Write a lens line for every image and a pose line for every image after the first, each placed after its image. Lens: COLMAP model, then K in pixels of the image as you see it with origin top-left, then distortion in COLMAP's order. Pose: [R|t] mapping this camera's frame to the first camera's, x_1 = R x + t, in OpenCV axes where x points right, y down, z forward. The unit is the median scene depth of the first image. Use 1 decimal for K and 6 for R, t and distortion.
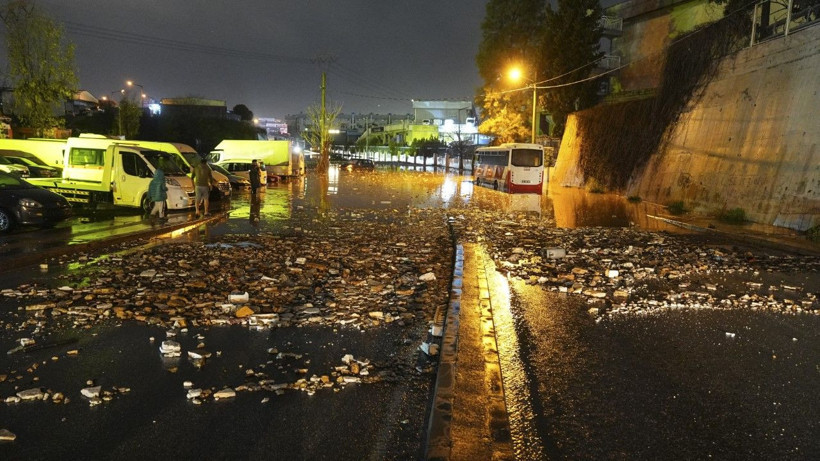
lens RADIAL K [[1104.8, 0, 410.0], [0, 1104.8, 230.5], [0, 0, 1]] dist [-0.001197, 0.025595]
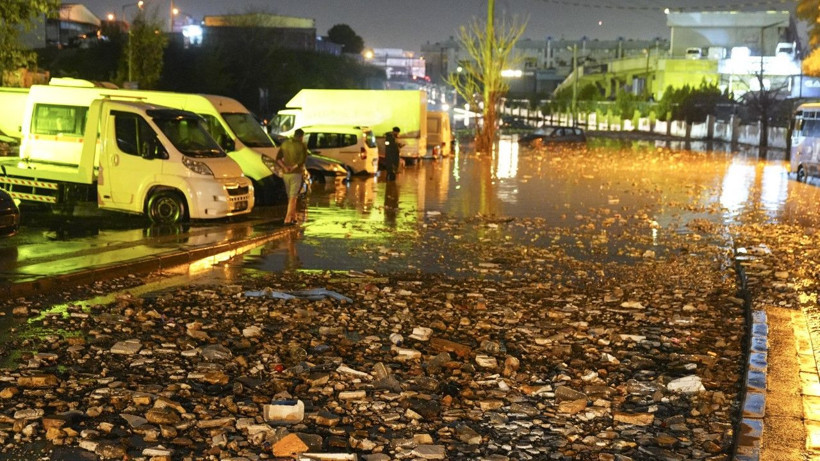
lens RADIAL K [[1104.8, 0, 410.0], [0, 1104.8, 230.5], [0, 0, 1]] dist [-0.001197, 0.025595]
pose [[0.971914, 0.026664, -0.233821, 0.009489], [-0.019306, 0.999245, 0.033704, -0.033519], [0.234543, -0.028243, 0.971695, 0.503289]]
